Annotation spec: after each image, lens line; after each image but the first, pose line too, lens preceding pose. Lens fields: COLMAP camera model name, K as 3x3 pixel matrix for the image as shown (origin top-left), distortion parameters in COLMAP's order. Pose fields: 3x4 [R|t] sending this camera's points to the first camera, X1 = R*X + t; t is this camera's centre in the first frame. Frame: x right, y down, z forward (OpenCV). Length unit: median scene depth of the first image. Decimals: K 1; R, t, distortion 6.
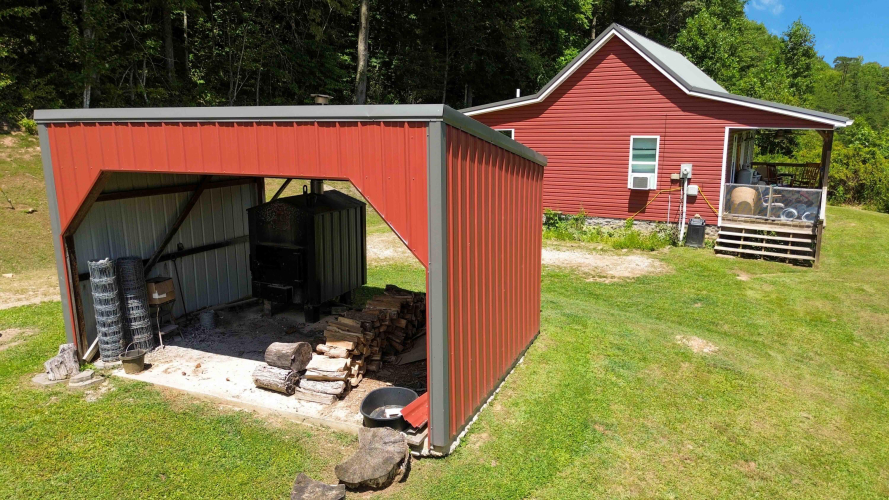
lens RADIAL K [[635.6, 0, 444.9], [0, 635.6, 248.9], [0, 0, 1]] dist [0.070917, -0.058864]
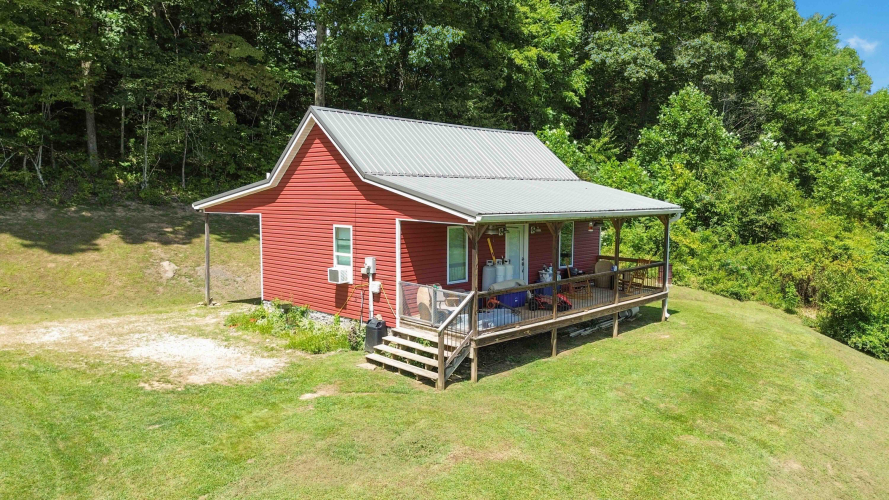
lens RADIAL K [[635.6, 0, 447.8], [0, 635.6, 251.3], [0, 0, 1]] dist [0.070917, -0.058864]
pose [[0.968154, 0.031501, -0.248364, 0.684467], [-0.058649, 0.992984, -0.102677, -0.054927], [0.243387, 0.113974, 0.963210, 0.166005]]
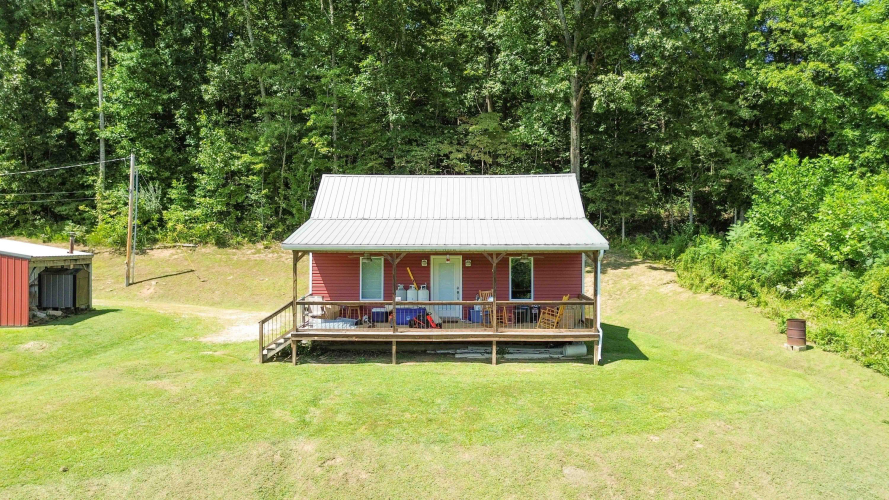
lens RADIAL K [[635.6, 0, 452.5], [0, 635.6, 246.3], [0, 0, 1]] dist [0.070917, -0.058864]
pose [[0.465787, 0.013115, -0.884800, 1.617474], [-0.169406, 0.982718, -0.074615, -0.143018], [0.868530, 0.184645, 0.459959, 0.639752]]
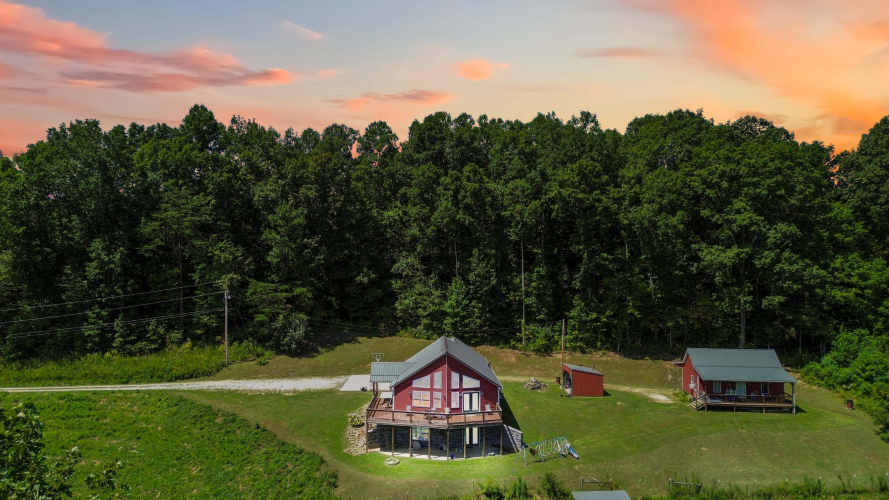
lens RADIAL K [[635.6, 0, 444.0], [0, 635.6, 248.1], [0, 0, 1]] dist [0.070917, -0.058864]
pose [[0.400896, -0.022435, -0.915849, 3.602708], [-0.175351, 0.979338, -0.100747, -0.290969], [0.899185, 0.200984, 0.388678, -2.323191]]
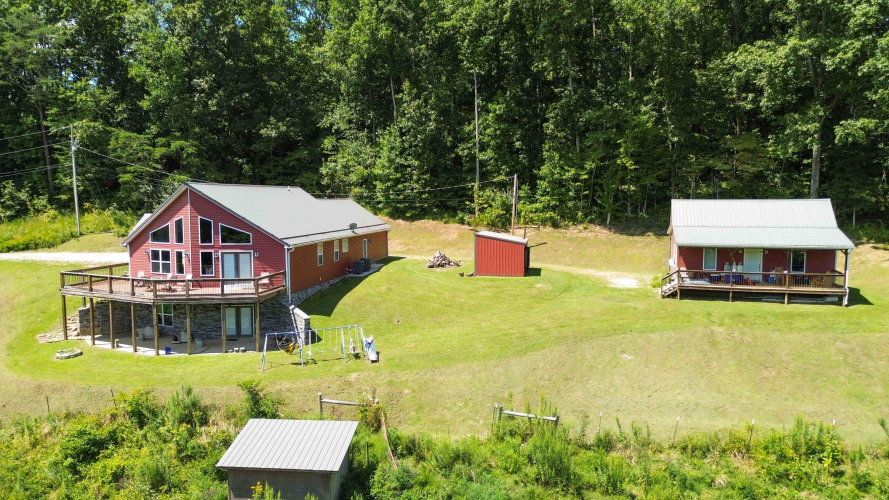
lens RADIAL K [[635.6, 0, 442.0], [0, 635.6, 248.0], [0, 0, 1]] dist [0.070917, -0.058864]
pose [[0.200070, 0.088147, -0.975808, 2.607947], [-0.178776, 0.982509, 0.052098, -0.133199], [0.963333, 0.164028, 0.212329, -0.405284]]
